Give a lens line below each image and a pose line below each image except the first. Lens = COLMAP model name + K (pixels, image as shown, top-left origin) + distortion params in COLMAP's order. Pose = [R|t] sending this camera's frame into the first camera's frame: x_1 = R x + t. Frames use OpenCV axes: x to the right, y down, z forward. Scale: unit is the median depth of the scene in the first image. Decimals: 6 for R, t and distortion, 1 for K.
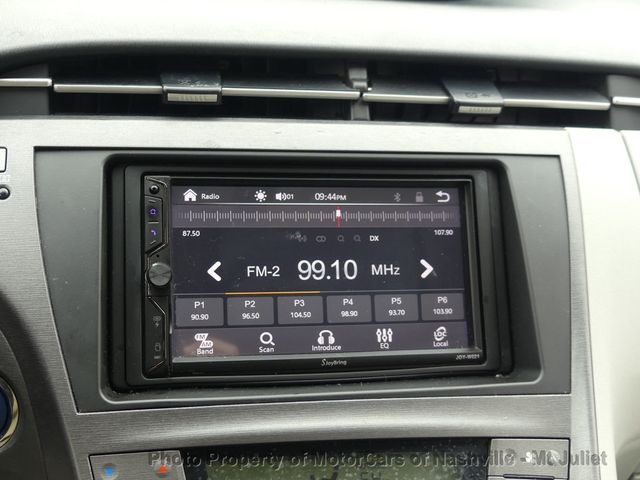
lens RADIAL K [[867.5, 0, 320.0], [0, 867.5, 240.0], [0, 0, 1]] dist [-0.032881, -0.128041]
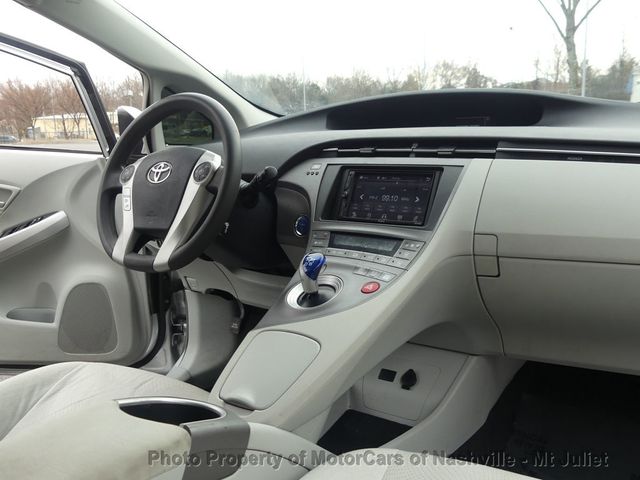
lens RADIAL K [[602.3, 0, 320.0], [0, 602.3, 240.0], [0, 0, 1]] dist [-0.037748, 0.012496]
pose [[0.683046, 0.042737, -0.729124, 1.617489], [-0.178589, 0.977756, -0.109993, 0.524871], [0.708205, 0.205343, 0.675485, -0.799990]]
